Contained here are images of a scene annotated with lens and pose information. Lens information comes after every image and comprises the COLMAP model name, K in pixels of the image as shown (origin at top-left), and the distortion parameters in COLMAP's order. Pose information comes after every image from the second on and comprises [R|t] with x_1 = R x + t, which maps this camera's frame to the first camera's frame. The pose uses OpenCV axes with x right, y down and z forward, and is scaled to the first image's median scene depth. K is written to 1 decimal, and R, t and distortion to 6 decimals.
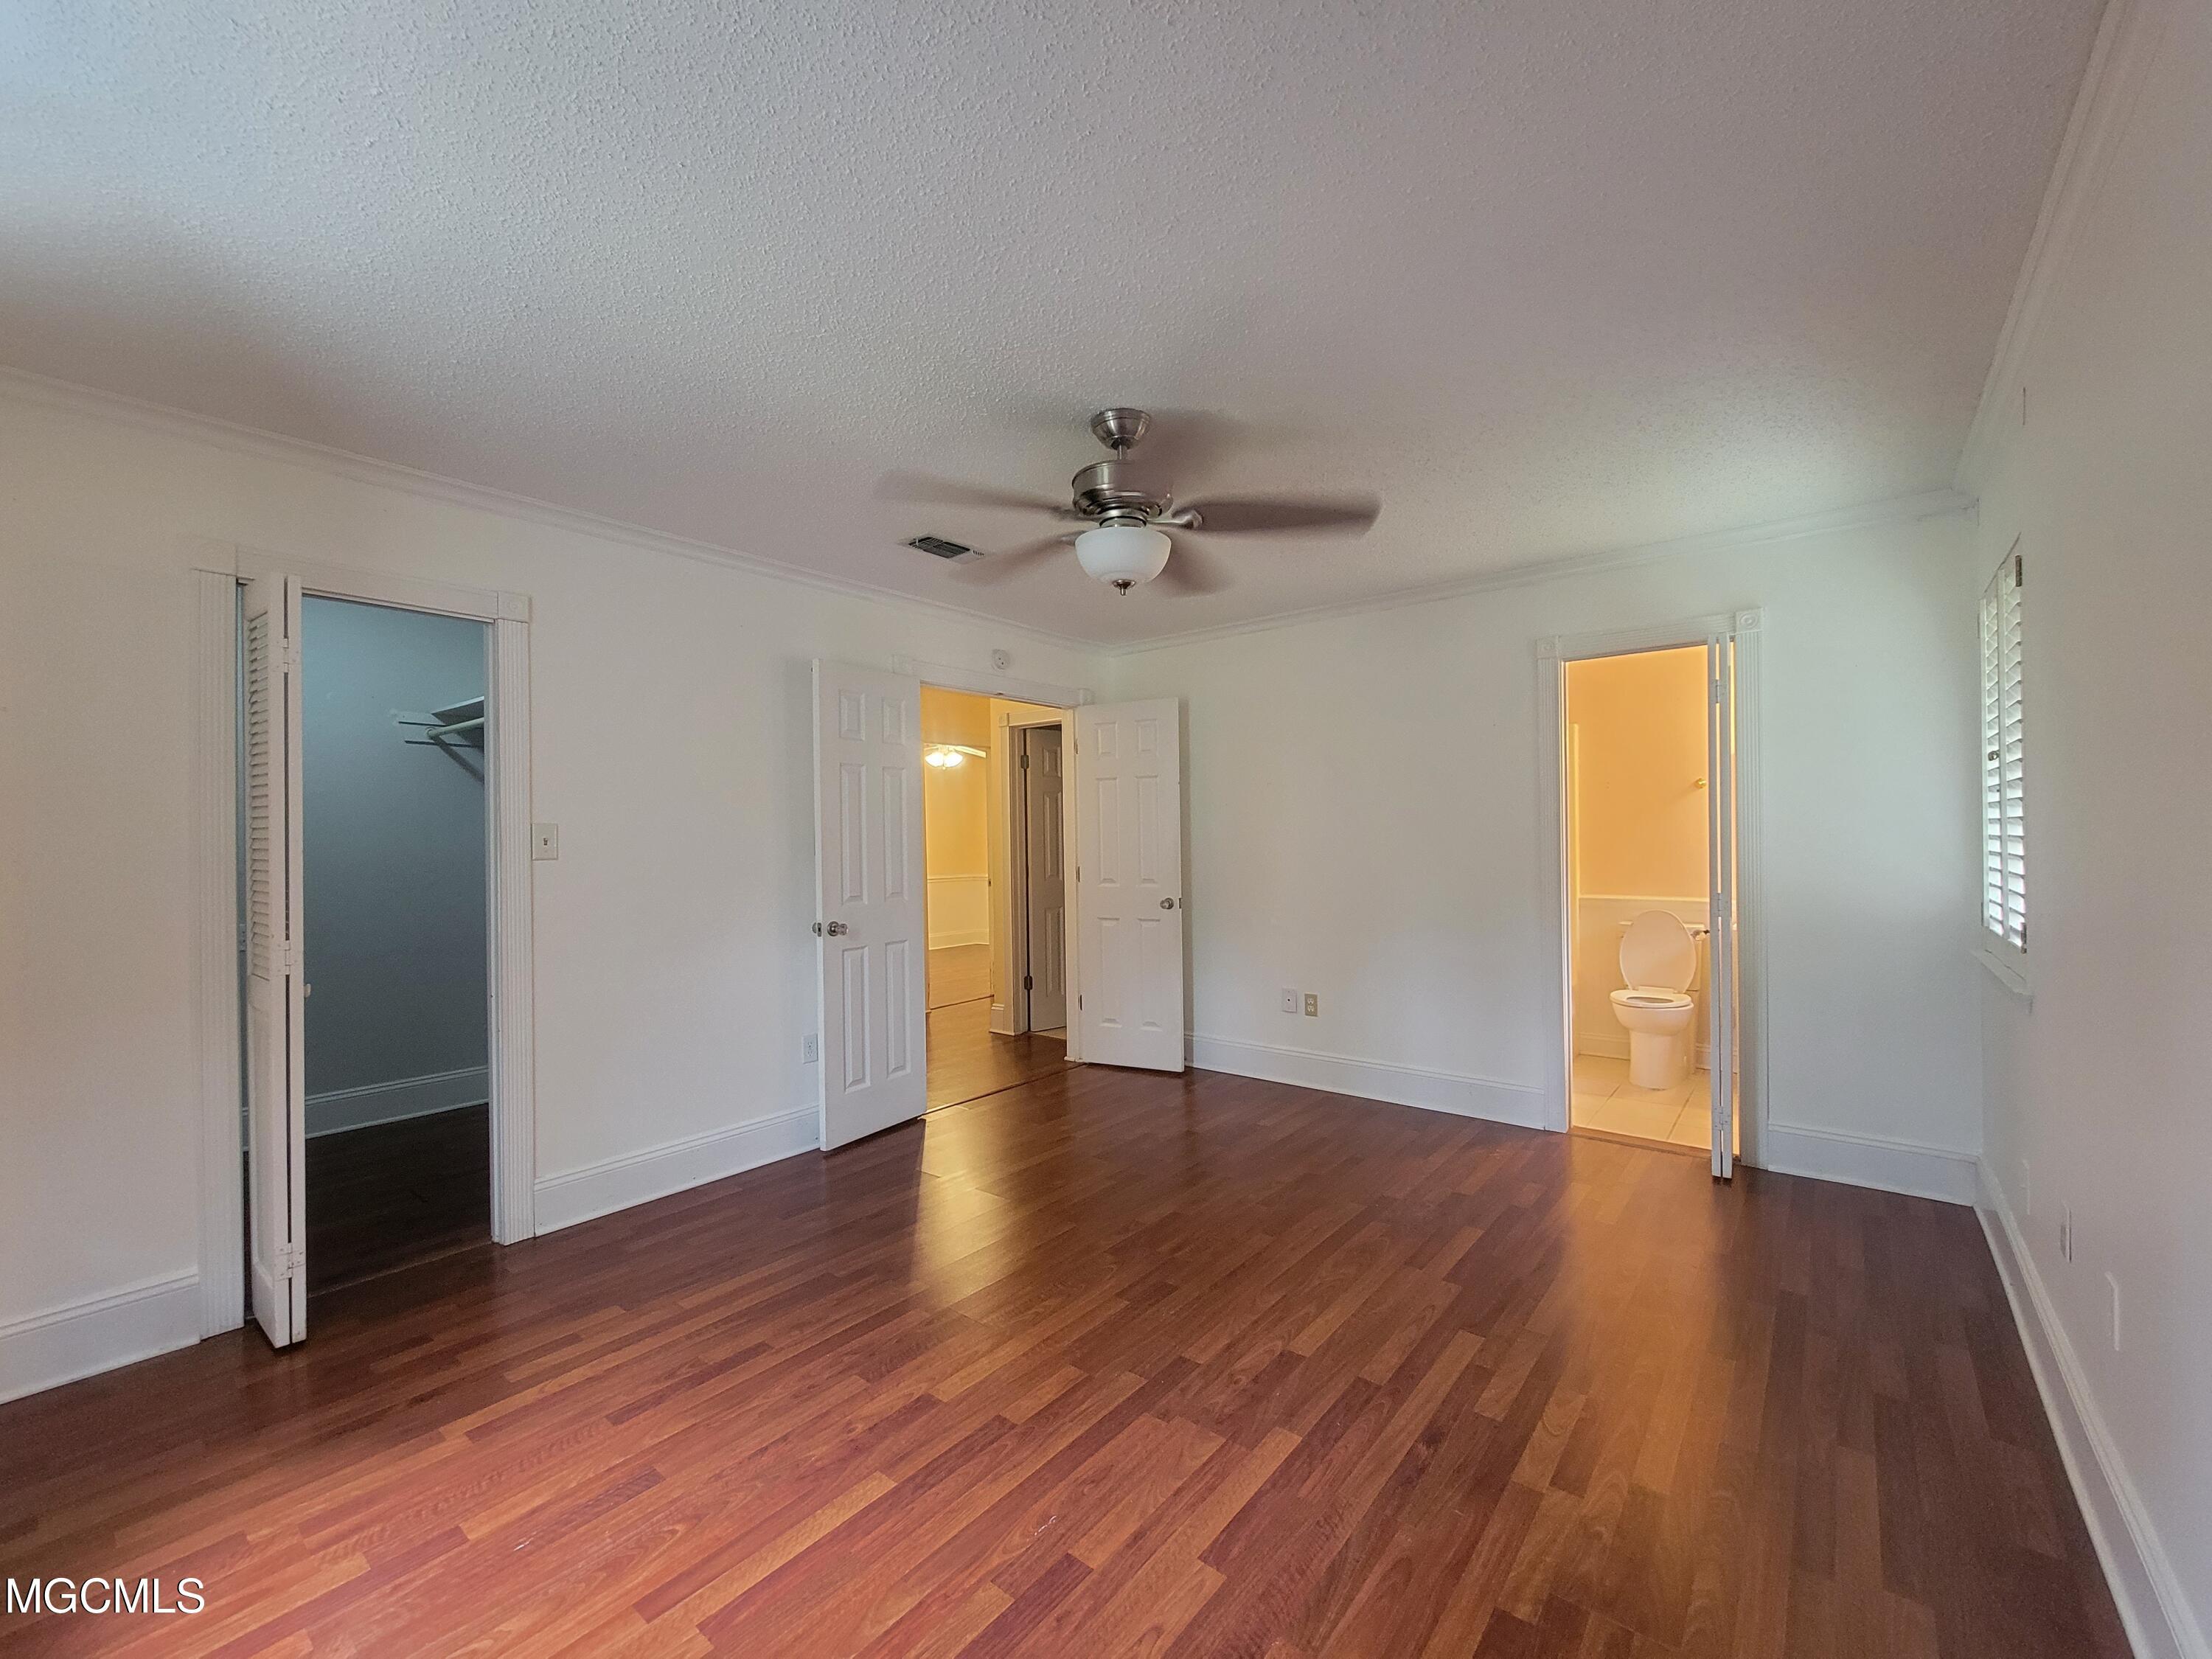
lens RADIAL K [[899.7, 0, 1108.8], [0, 899.7, 836.5], [0, 0, 1]] dist [-0.003509, -0.000429]
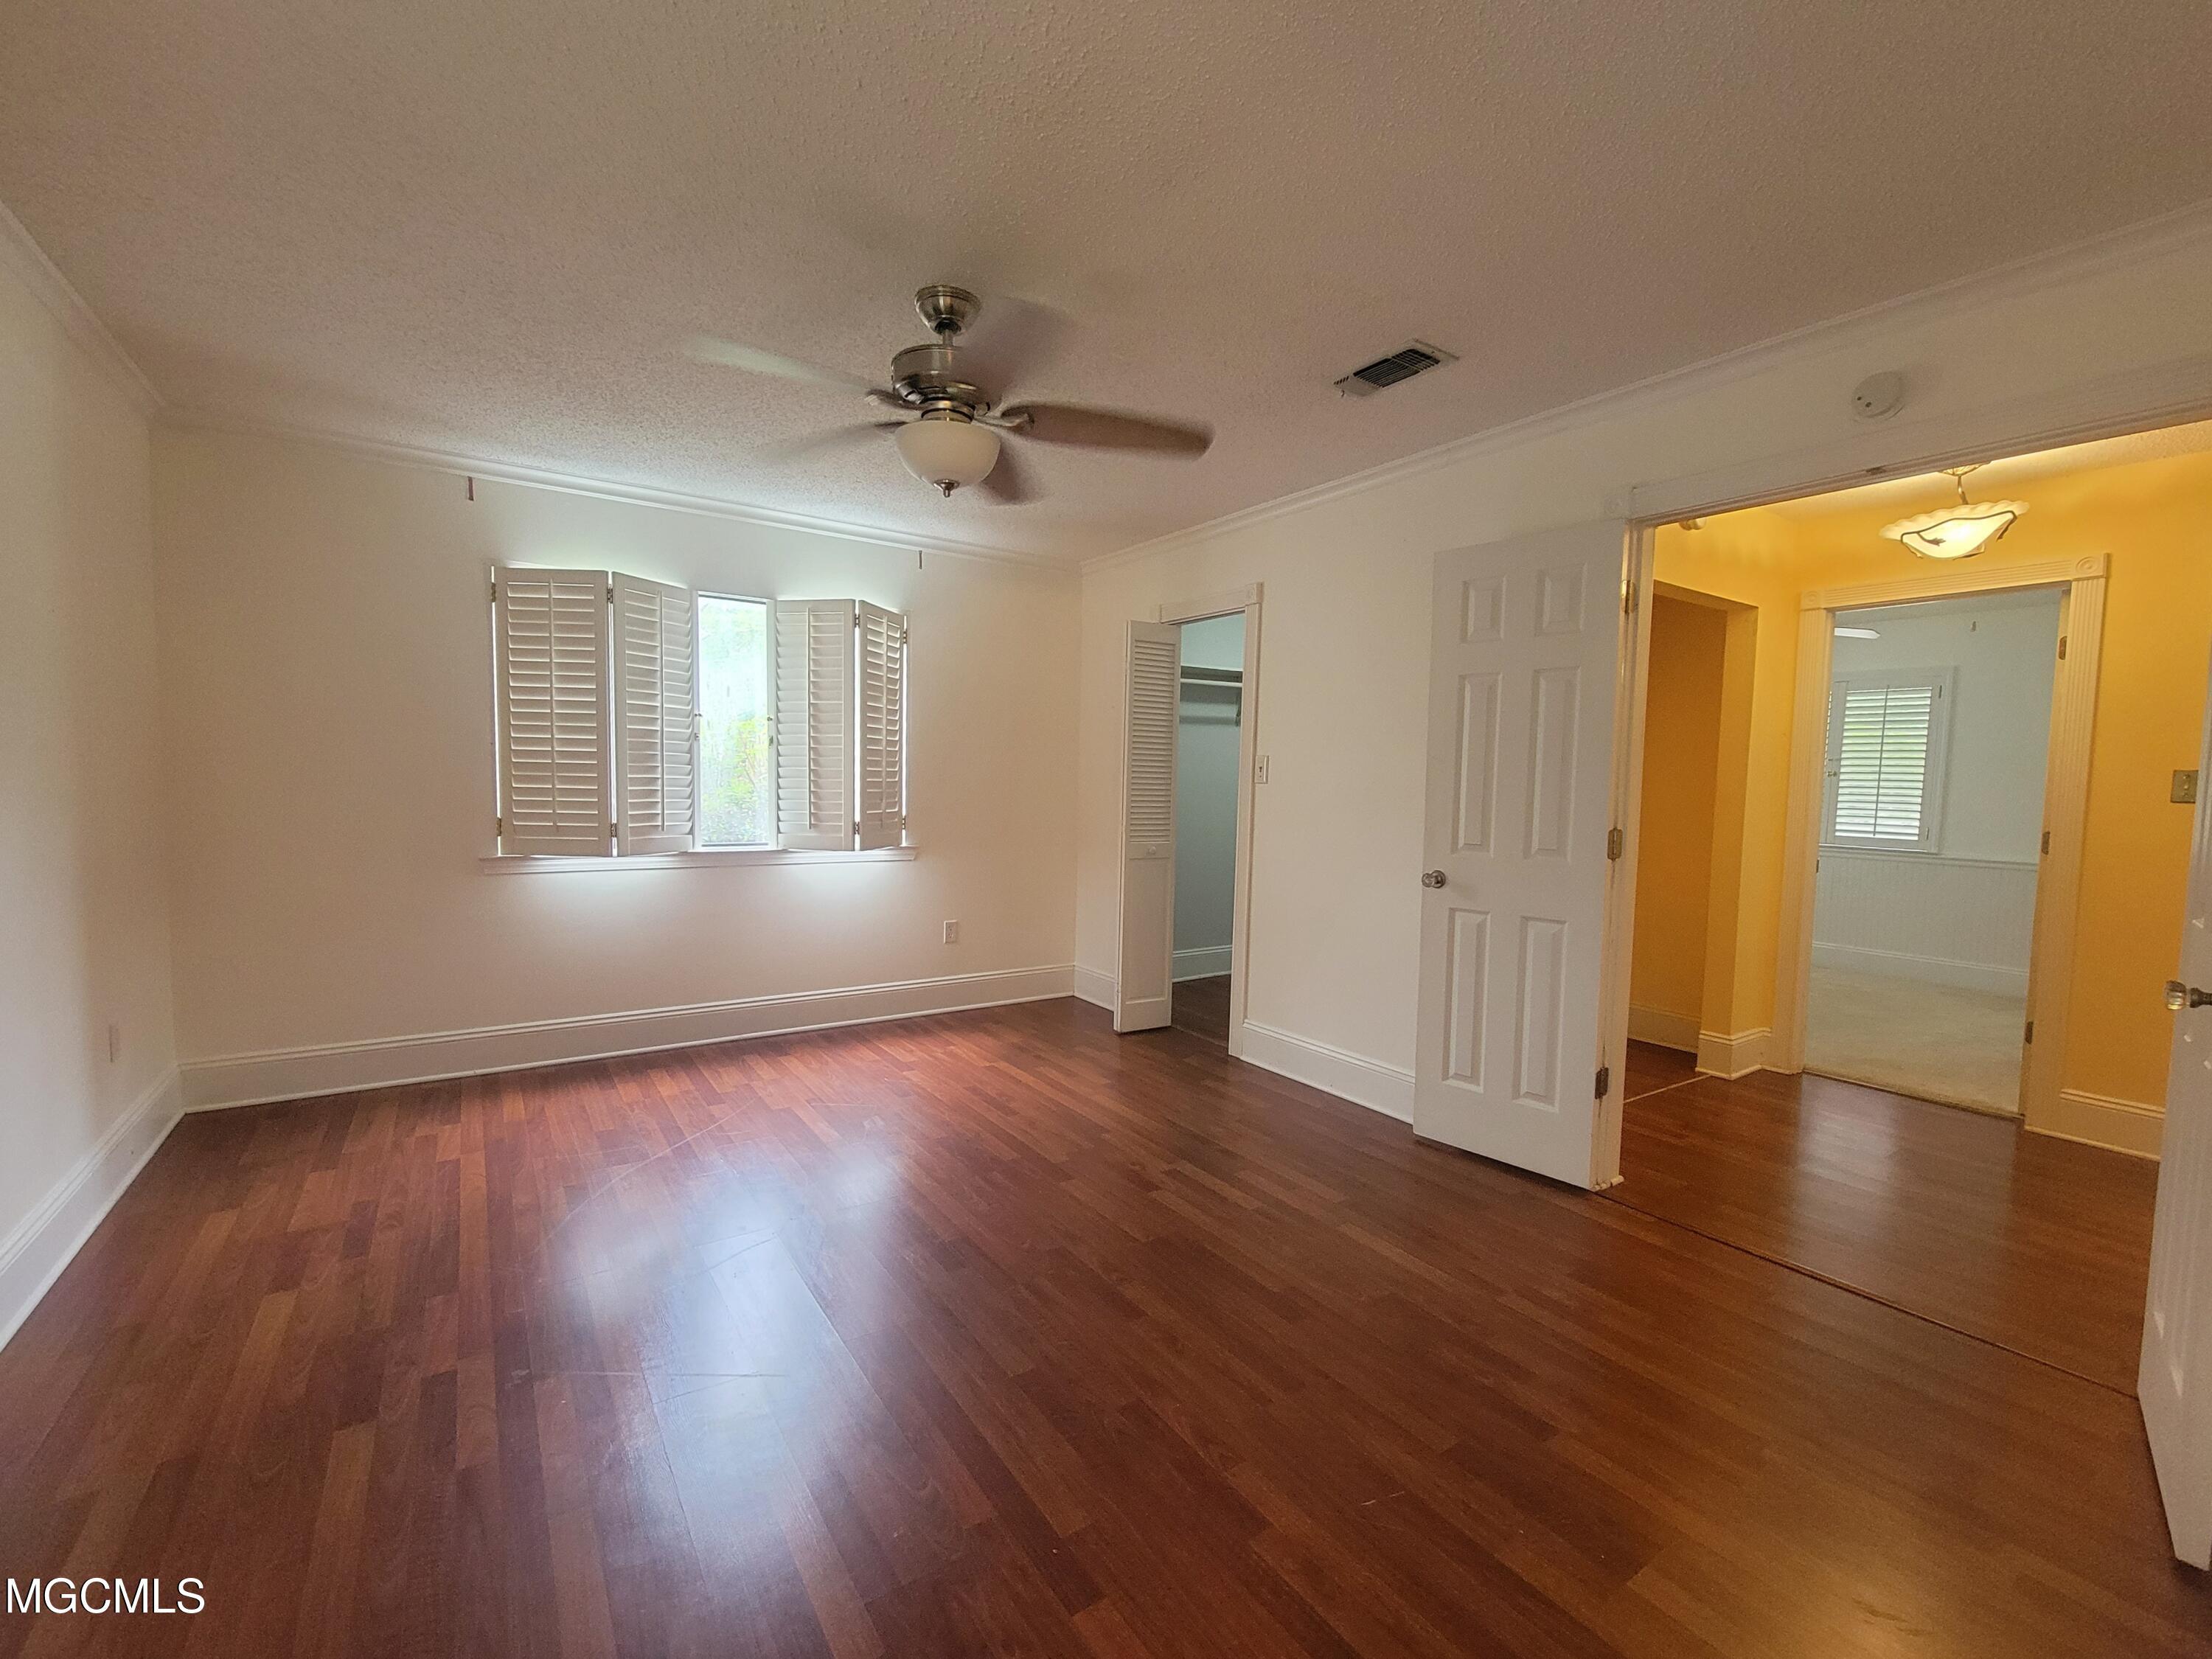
lens RADIAL K [[941.1, 0, 1118.7], [0, 941.1, 838.2], [0, 0, 1]] dist [0.003633, -0.000095]
pose [[-0.281854, 0.067205, -0.957101, 0.977595], [-0.012986, 0.997185, 0.073844, 0.008887], [0.959369, 0.033242, -0.280188, 1.552393]]
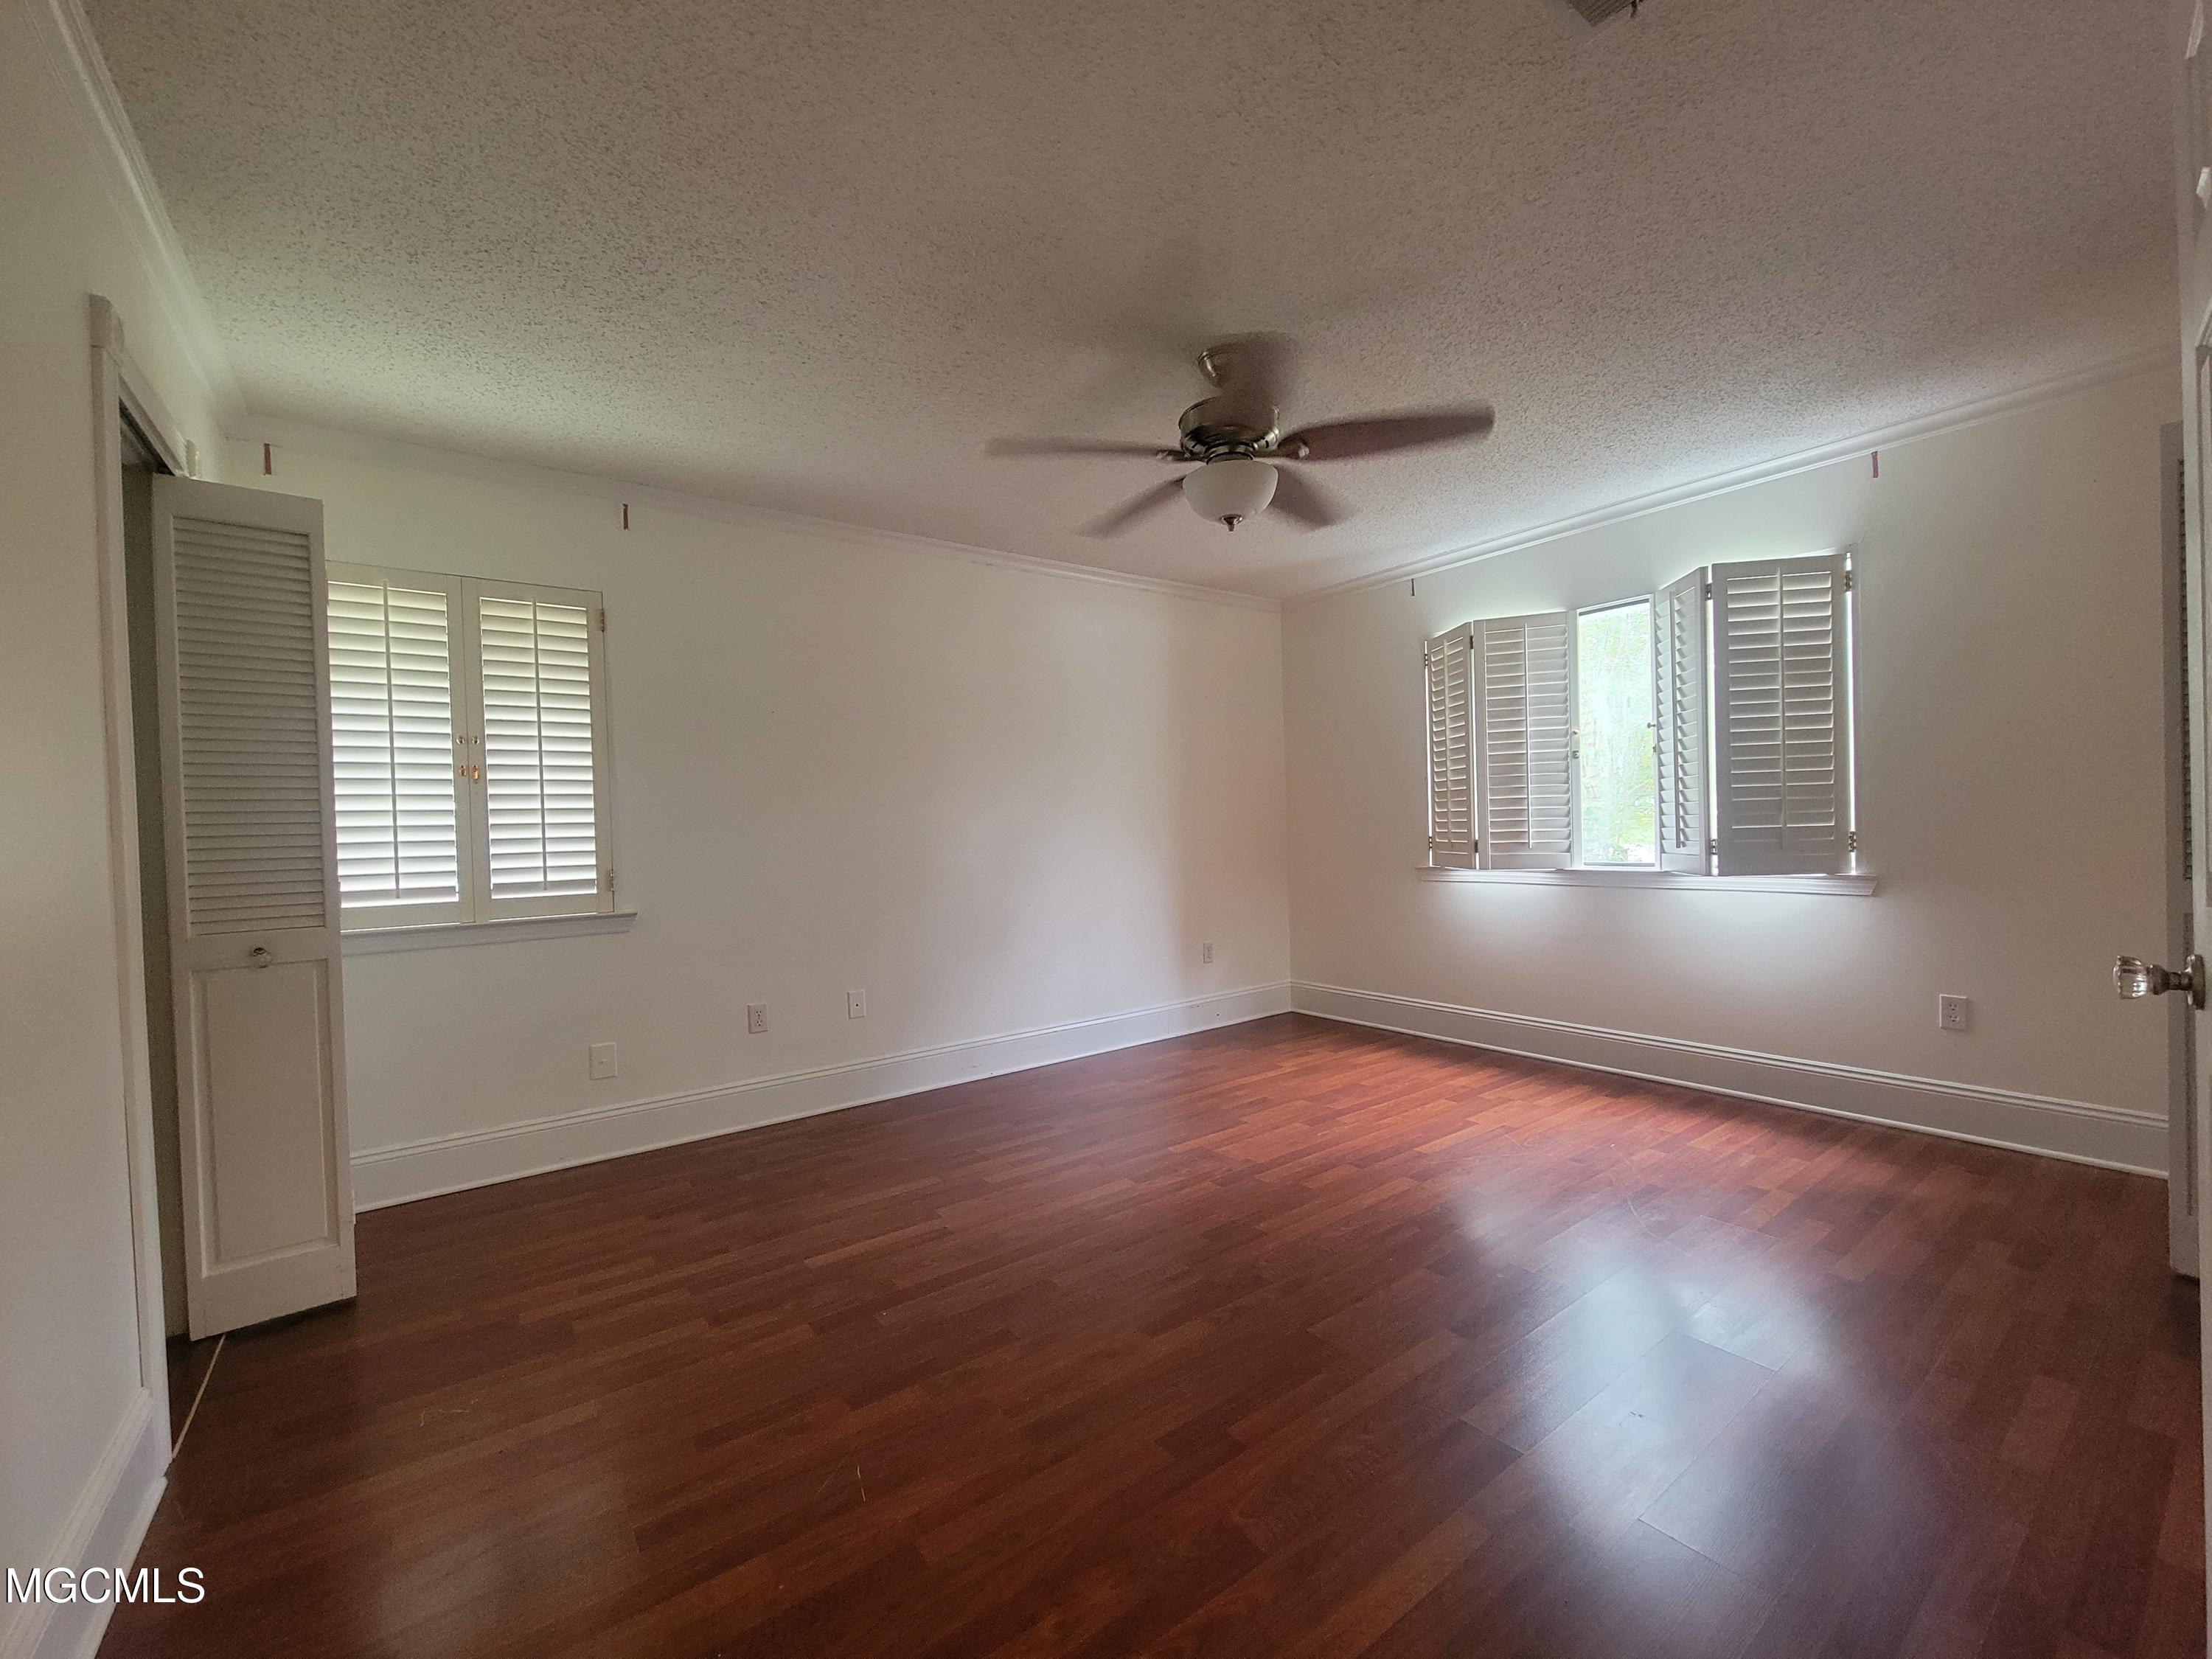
lens RADIAL K [[899.7, 0, 1100.3], [0, 899.7, 833.5], [0, 0, 1]] dist [-0.003509, -0.000429]
pose [[-0.968594, 0.037986, 0.245729, -0.078985], [0.039552, 0.999216, 0.001441, 0.071833], [-0.245482, 0.011115, -0.969337, 2.163878]]
